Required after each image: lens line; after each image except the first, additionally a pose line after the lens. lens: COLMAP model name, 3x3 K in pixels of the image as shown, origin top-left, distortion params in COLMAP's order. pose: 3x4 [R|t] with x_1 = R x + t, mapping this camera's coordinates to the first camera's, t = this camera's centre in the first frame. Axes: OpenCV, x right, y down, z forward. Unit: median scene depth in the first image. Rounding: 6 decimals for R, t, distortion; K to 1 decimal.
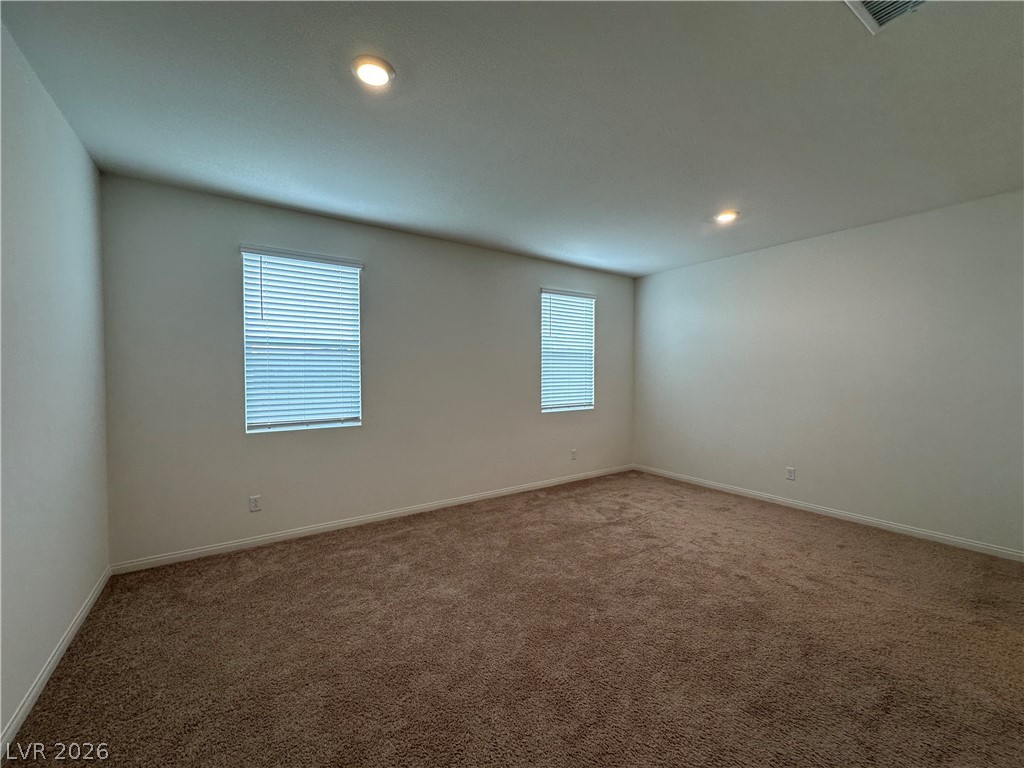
lens RADIAL K [[411.3, 0, 507.9], [0, 411.3, 383.4], [0, 0, 1]] dist [-0.003513, 0.000845]
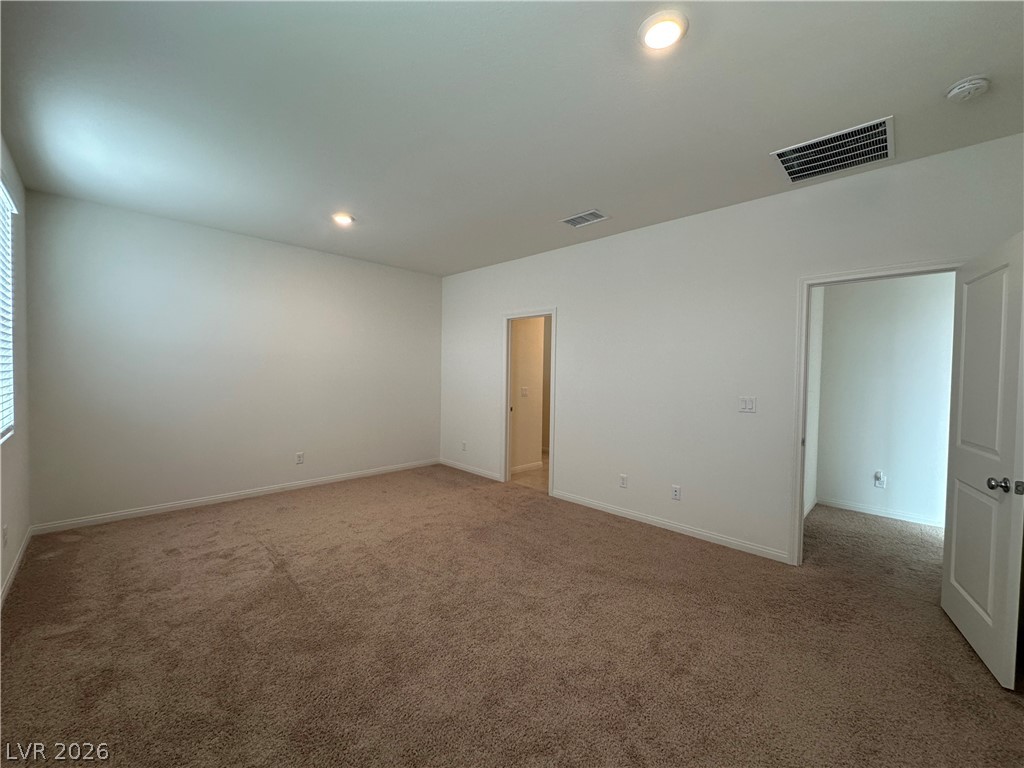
lens RADIAL K [[411.3, 0, 507.8], [0, 411.3, 381.0], [0, 0, 1]] dist [-0.003513, 0.000845]
pose [[-0.168481, -0.032472, 0.985170, -0.517984], [0.013810, 0.999281, 0.035299, -0.020521], [-0.985608, 0.019553, -0.167912, 0.663537]]
